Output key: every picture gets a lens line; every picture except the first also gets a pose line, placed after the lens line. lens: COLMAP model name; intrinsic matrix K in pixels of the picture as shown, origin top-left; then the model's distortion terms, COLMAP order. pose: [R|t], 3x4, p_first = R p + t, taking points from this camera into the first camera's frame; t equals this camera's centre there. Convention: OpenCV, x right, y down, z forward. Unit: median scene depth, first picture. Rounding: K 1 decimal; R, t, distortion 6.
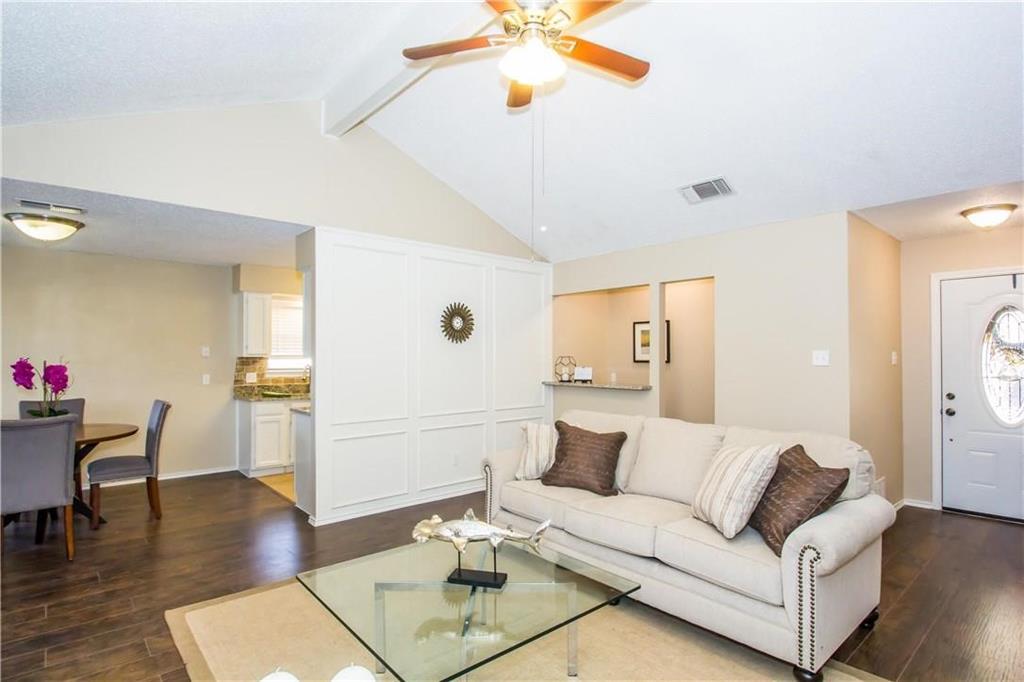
lens RADIAL K [[522.6, 0, 512.0], [0, 522.6, 341.0], [0, 0, 1]] dist [0.001034, 0.000075]
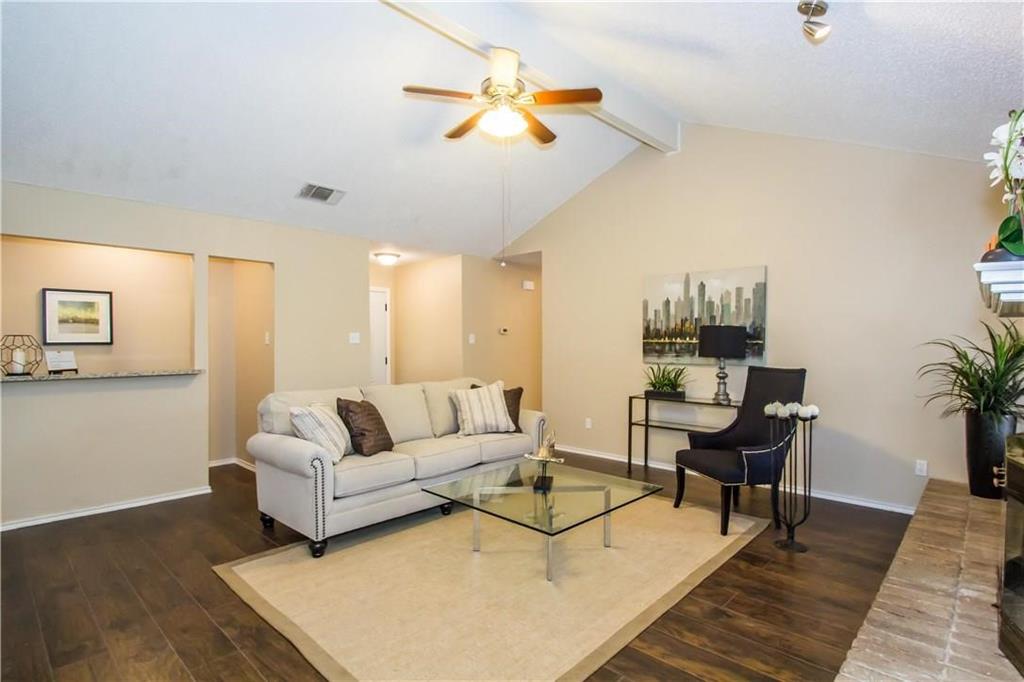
lens RADIAL K [[518.2, 0, 512.0], [0, 518.2, 341.0], [0, 0, 1]] dist [0.000182, 0.000170]
pose [[-0.089703, -0.003621, 0.995962, -0.595908], [-0.031797, 0.999494, 0.000770, 0.017413], [-0.995461, -0.031599, -0.089773, 0.480157]]
